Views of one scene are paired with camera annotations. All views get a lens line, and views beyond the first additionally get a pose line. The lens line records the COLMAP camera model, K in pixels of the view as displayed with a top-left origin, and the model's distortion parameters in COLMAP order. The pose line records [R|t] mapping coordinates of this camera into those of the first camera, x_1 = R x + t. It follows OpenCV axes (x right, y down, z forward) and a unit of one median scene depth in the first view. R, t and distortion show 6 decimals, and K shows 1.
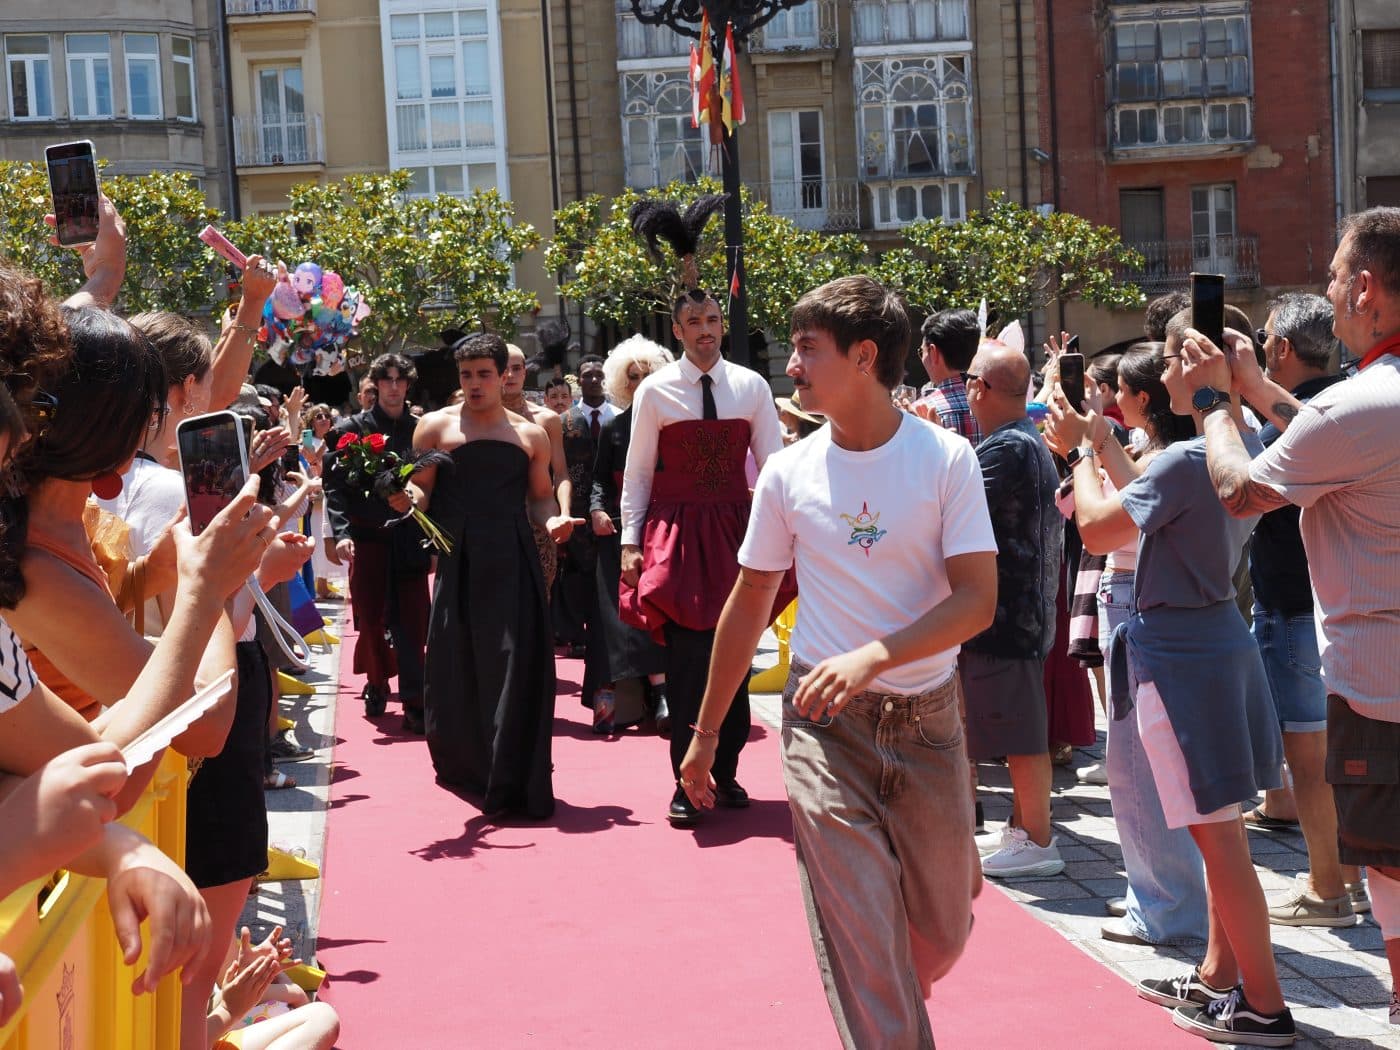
lens RADIAL K [[1137.1, 0, 570.7], [0, 1137.1, 518.5], [0, 0, 1]] dist [0.006081, 0.005188]
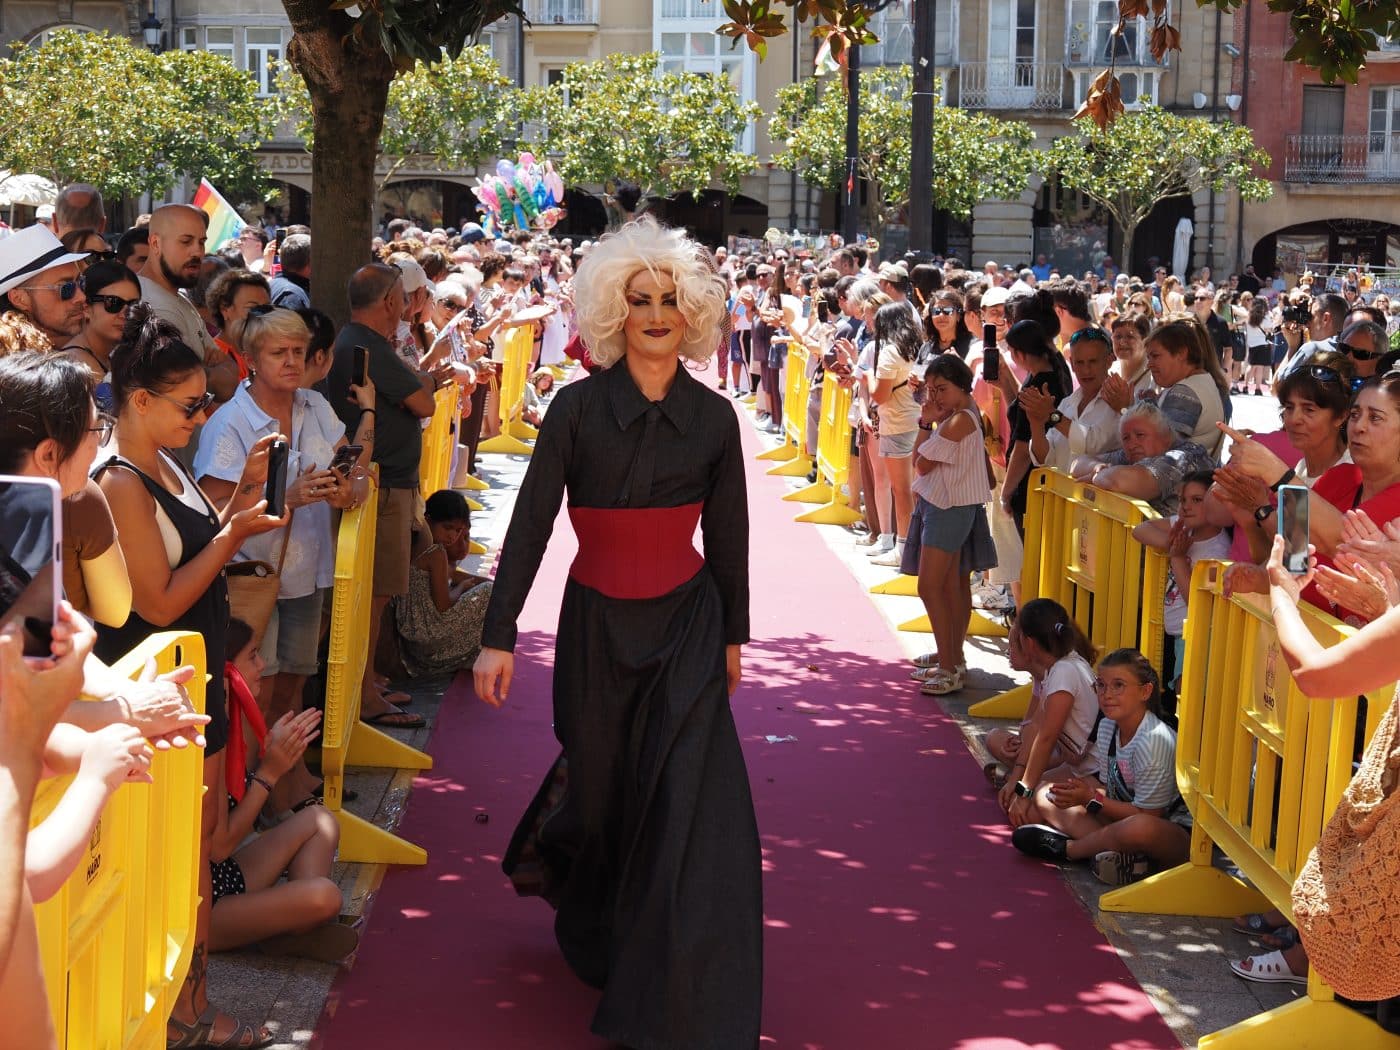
lens RADIAL K [[1721.3, 0, 708.7], [0, 1721.3, 485.7], [0, 0, 1]] dist [-0.001052, -0.000658]
pose [[0.986195, 0.083570, -0.142956, 0.219958], [-0.075488, 0.995275, 0.061062, 0.043963], [0.147384, -0.049428, 0.987844, -0.876803]]
